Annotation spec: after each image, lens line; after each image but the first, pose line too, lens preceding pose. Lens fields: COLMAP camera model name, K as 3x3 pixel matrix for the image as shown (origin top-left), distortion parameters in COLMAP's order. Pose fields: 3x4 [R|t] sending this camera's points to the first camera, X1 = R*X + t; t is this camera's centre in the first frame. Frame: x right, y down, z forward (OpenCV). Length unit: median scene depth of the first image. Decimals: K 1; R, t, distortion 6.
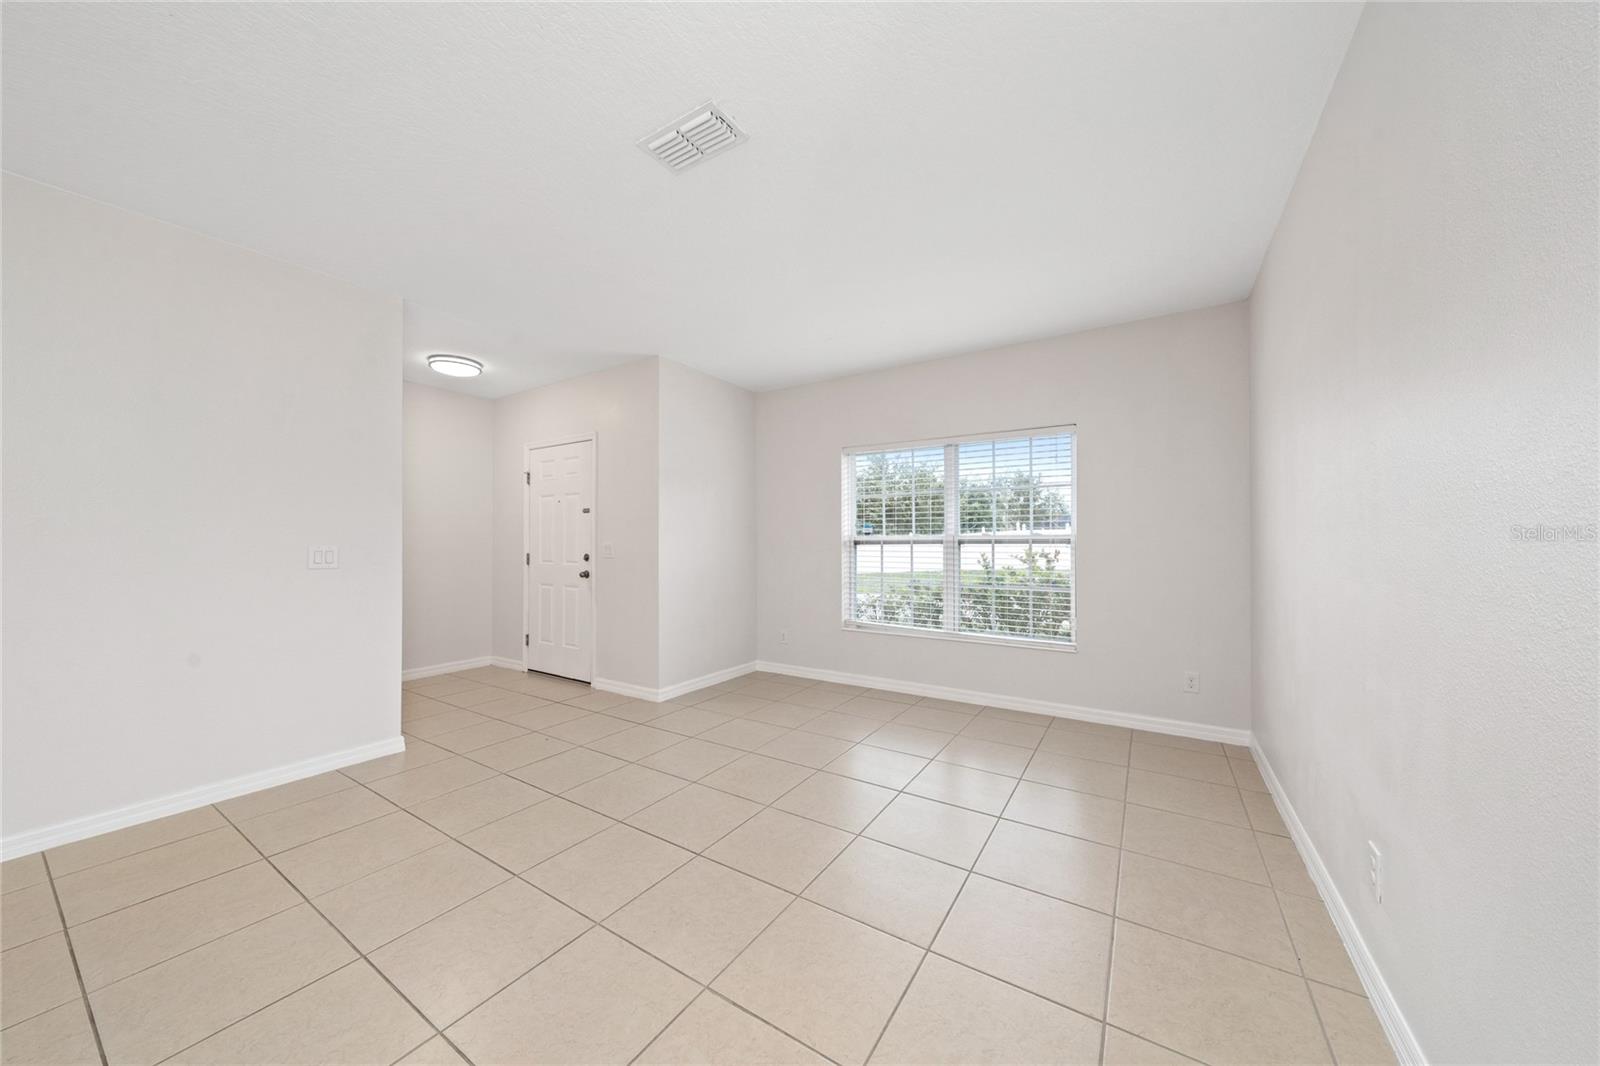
lens RADIAL K [[546.2, 0, 804.1], [0, 546.2, 535.0], [0, 0, 1]] dist [-0.007906, -0.000159]
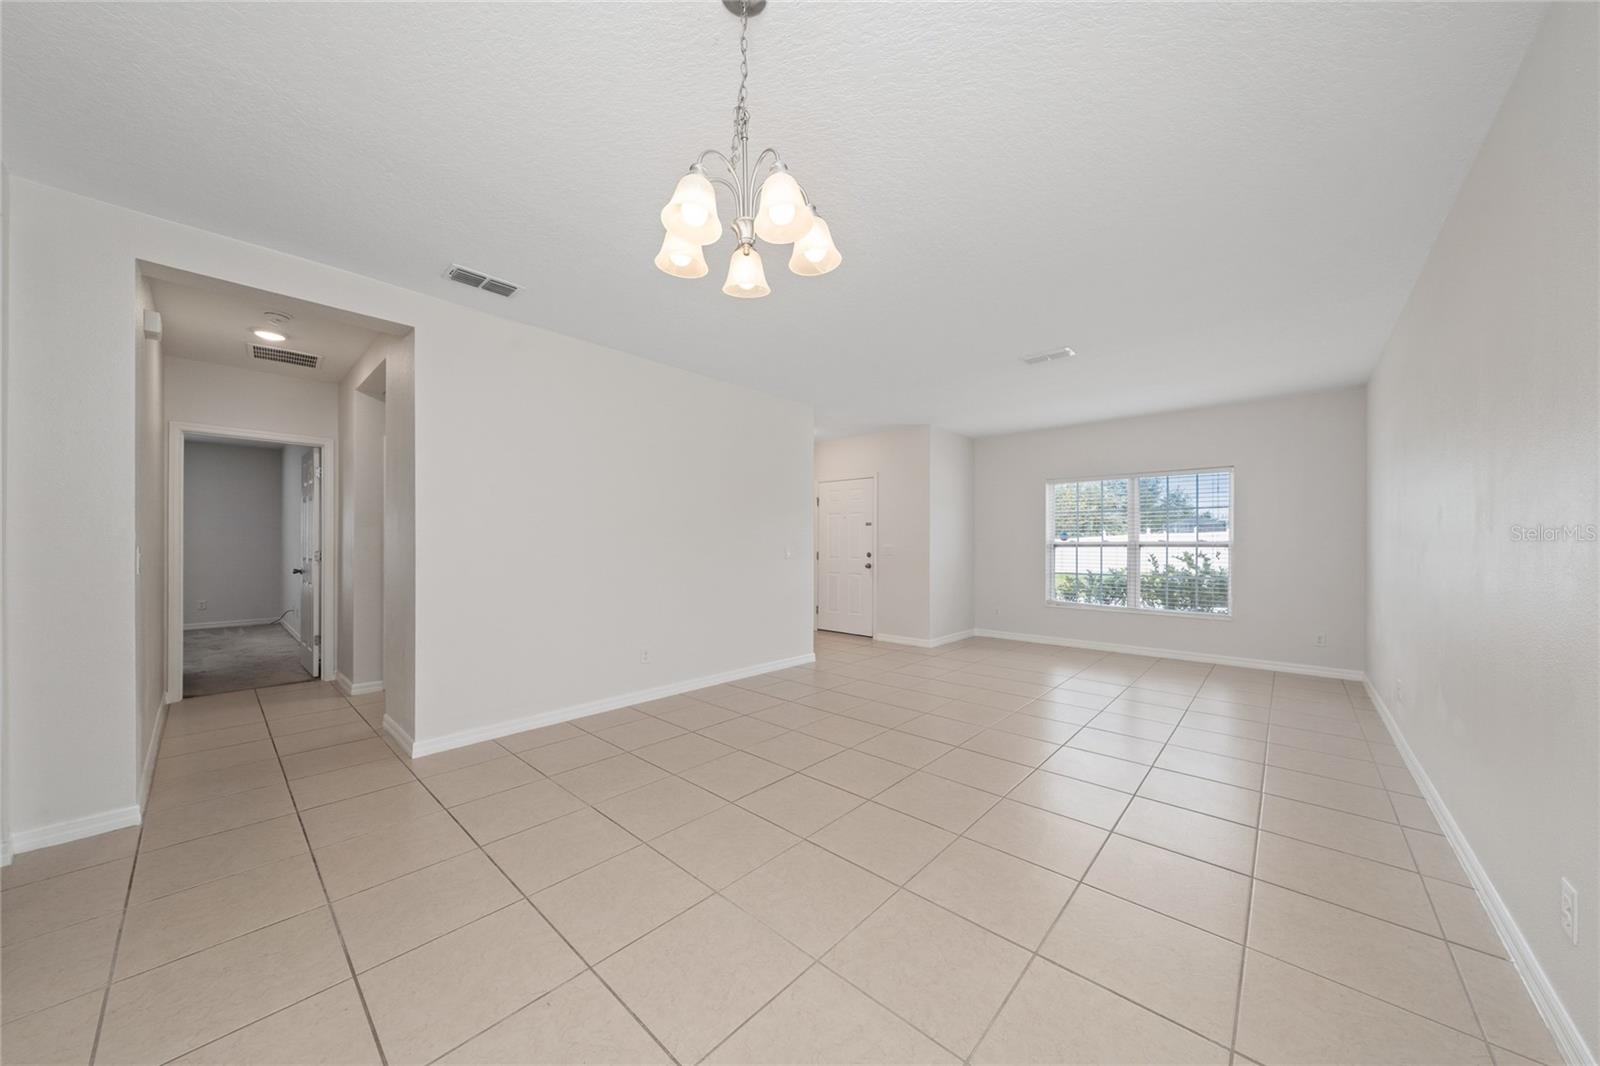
lens RADIAL K [[546.2, 0, 796.8], [0, 546.2, 540.6], [0, 0, 1]] dist [-0.007906, -0.000159]
pose [[0.985059, 0.002757, -0.172197, -0.337915], [-0.001985, 0.999987, 0.004659, -0.004828], [0.172208, -0.004247, 0.985051, -0.537526]]
